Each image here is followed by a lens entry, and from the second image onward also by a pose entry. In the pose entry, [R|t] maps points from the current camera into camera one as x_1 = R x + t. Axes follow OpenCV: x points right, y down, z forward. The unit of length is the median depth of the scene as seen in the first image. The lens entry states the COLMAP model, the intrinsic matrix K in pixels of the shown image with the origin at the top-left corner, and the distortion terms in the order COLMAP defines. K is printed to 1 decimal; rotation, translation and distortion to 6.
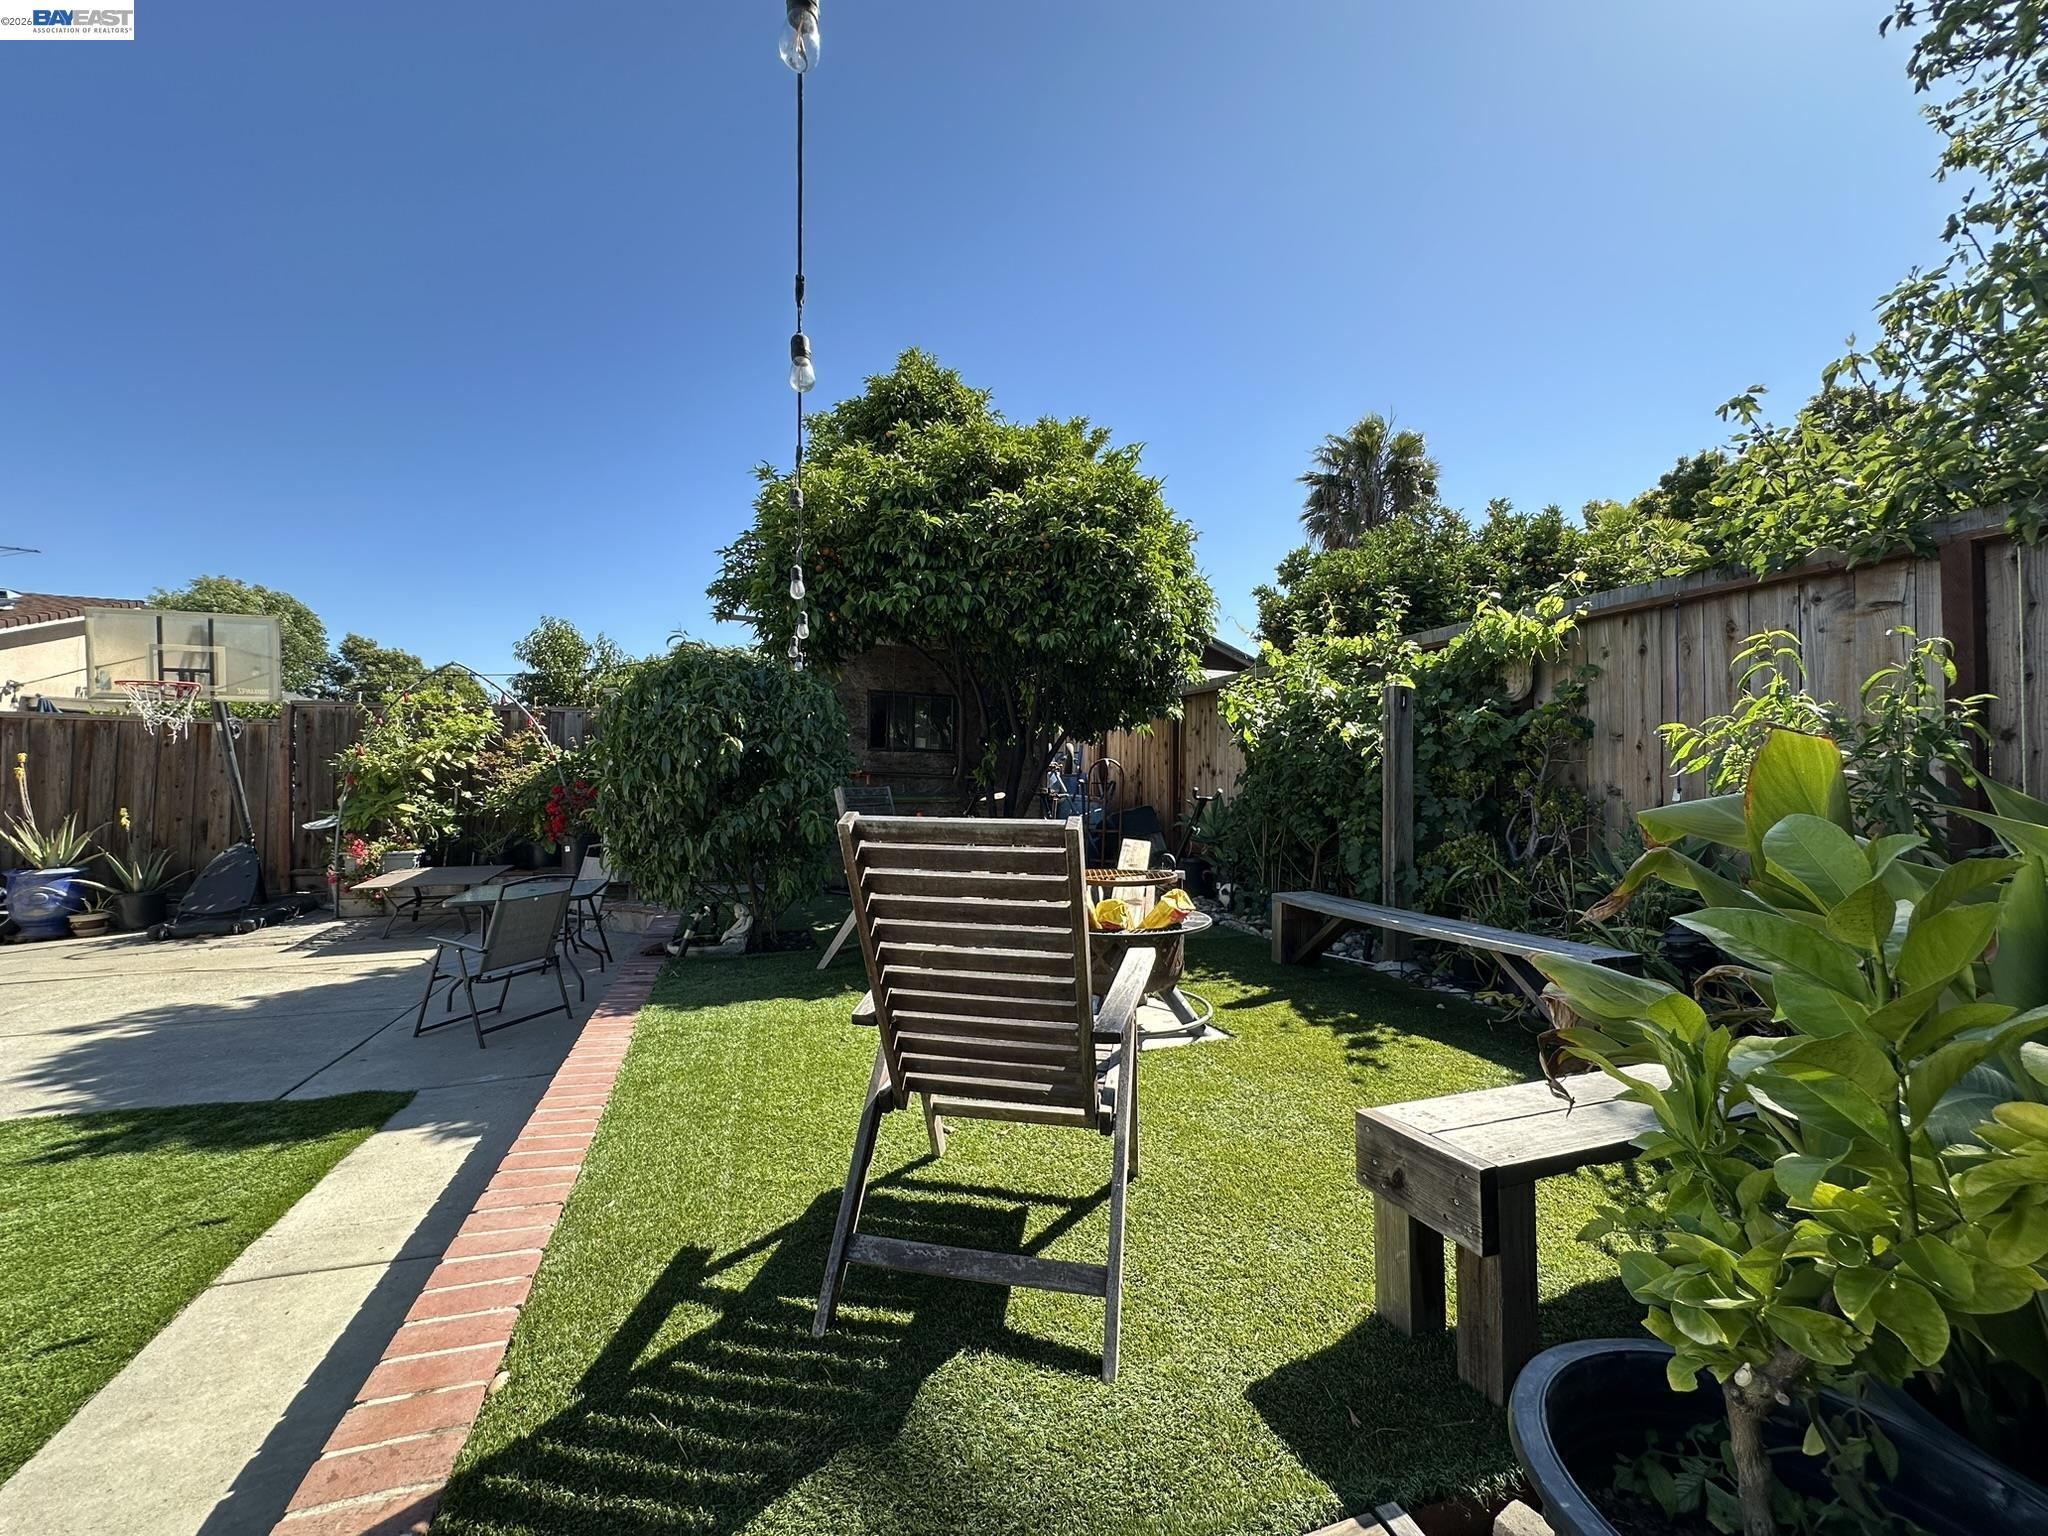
lens RADIAL K [[822.1, 0, 1018.1], [0, 822.1, 770.5], [0, 0, 1]] dist [0.000950, 0.000640]
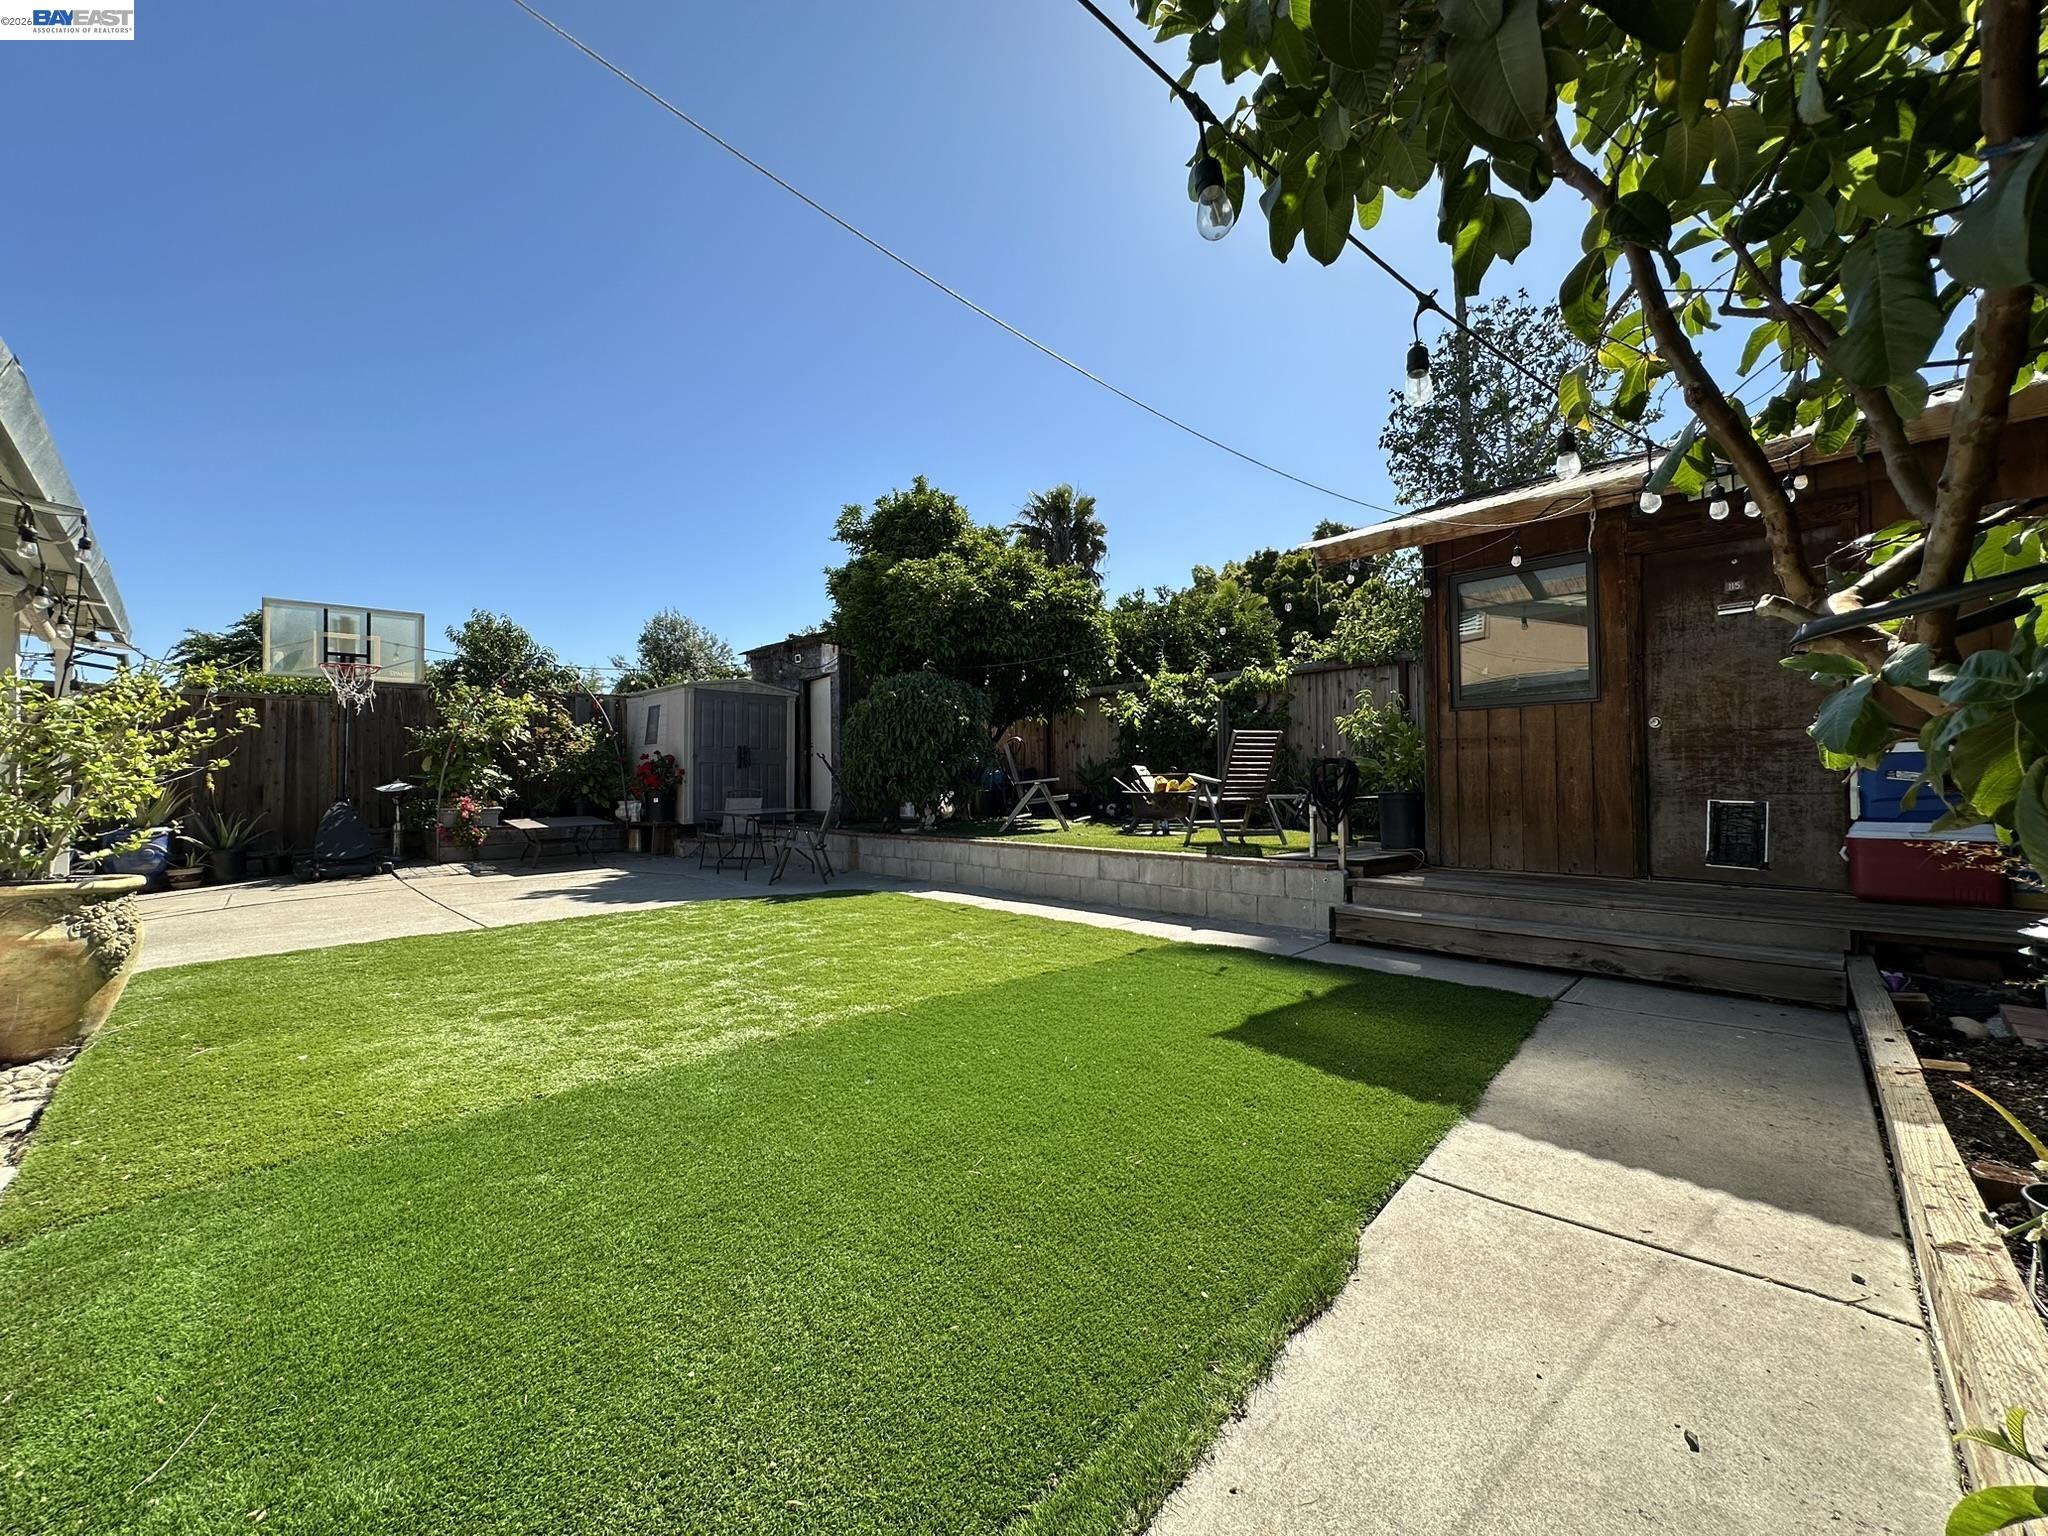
lens RADIAL K [[819.0, 0, 1021.4], [0, 819.0, 764.3], [0, 0, 1]] dist [-0.004127, 0.000524]
pose [[0.906398, -0.004044, 0.422405, -0.851535], [0.005835, 0.999979, -0.002946, 0.065779], [-0.422384, 0.005135, 0.906402, -0.689299]]
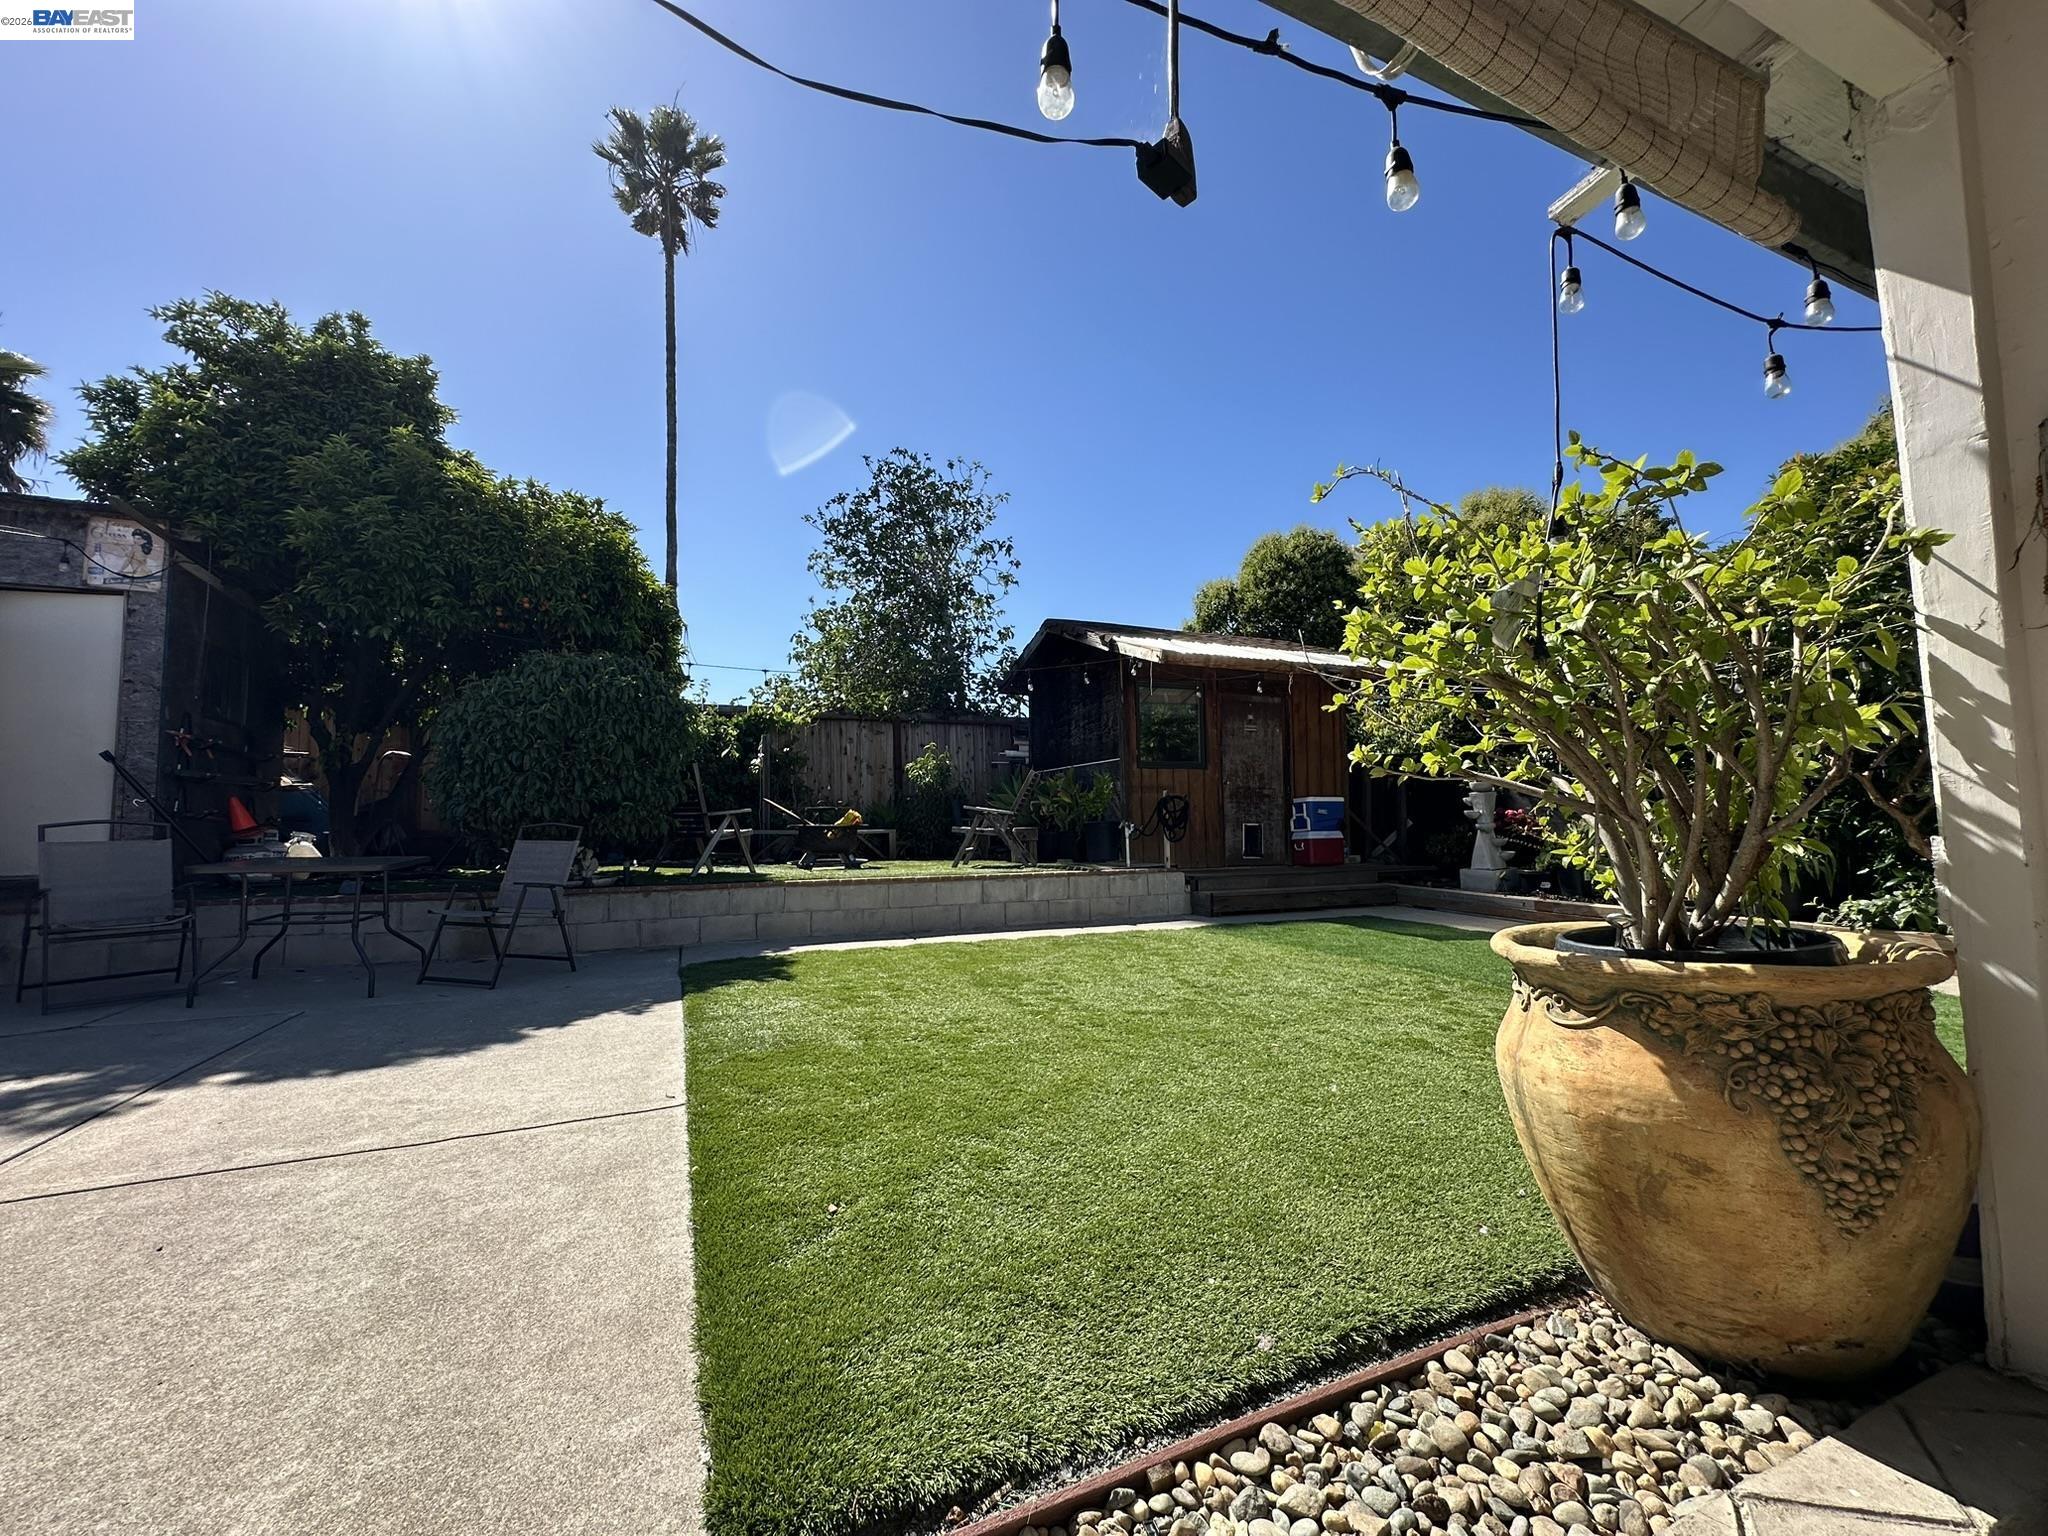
lens RADIAL K [[819.0, 0, 1021.4], [0, 819.0, 764.3], [0, 0, 1]] dist [-0.004127, 0.000524]
pose [[-0.061096, 0.069919, 0.995680, -1.515989], [-0.007669, 0.997481, -0.070516, 0.107209], [-0.998102, -0.011944, -0.060406, 0.389919]]
